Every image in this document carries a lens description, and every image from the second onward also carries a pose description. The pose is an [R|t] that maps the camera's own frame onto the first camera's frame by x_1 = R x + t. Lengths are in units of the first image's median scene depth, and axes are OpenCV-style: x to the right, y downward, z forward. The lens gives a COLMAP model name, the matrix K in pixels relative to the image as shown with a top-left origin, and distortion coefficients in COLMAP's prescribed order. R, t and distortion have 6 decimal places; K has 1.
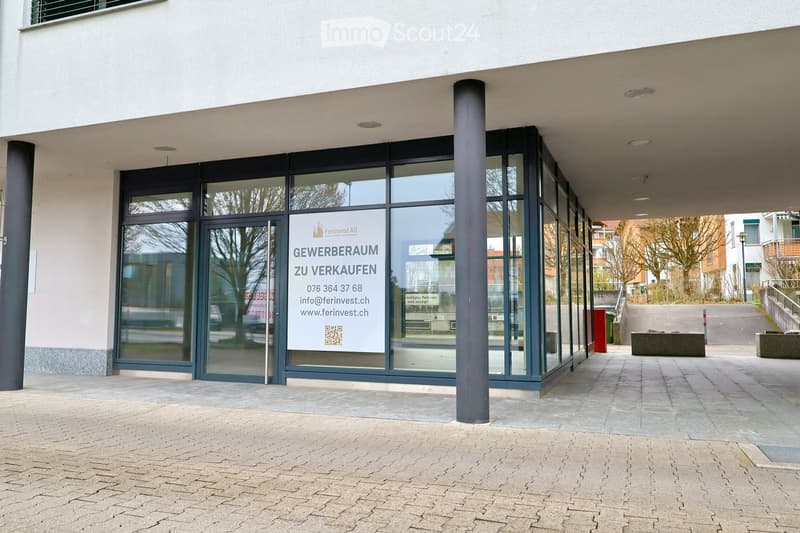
lens RADIAL K [[607.7, 0, 403.0], [0, 607.7, 269.2], [0, 0, 1]] dist [0.005906, -0.007162]
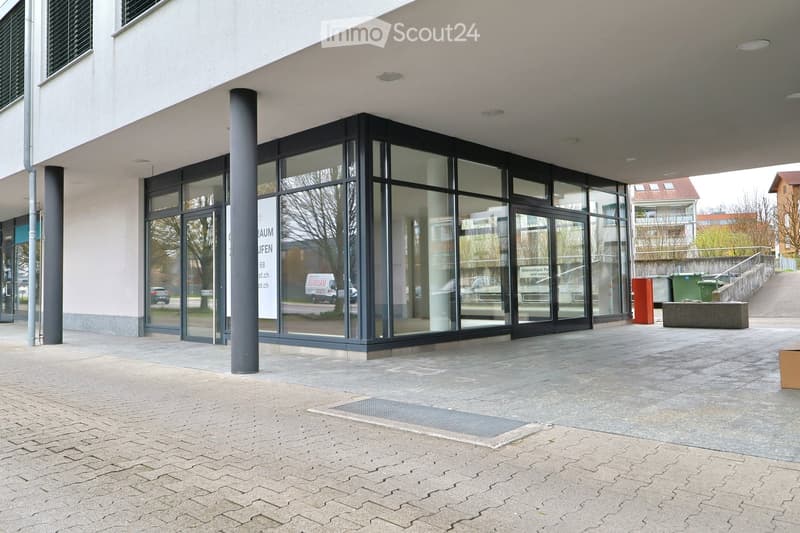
lens RADIAL K [[608.5, 0, 400.1], [0, 608.5, 265.7], [0, 0, 1]] dist [-0.003740, -0.003048]
pose [[0.929478, -0.028282, -0.367793, 0.524706], [0.040980, 0.998802, 0.026760, 0.010550], [0.366595, -0.039945, 0.929523, -0.004134]]
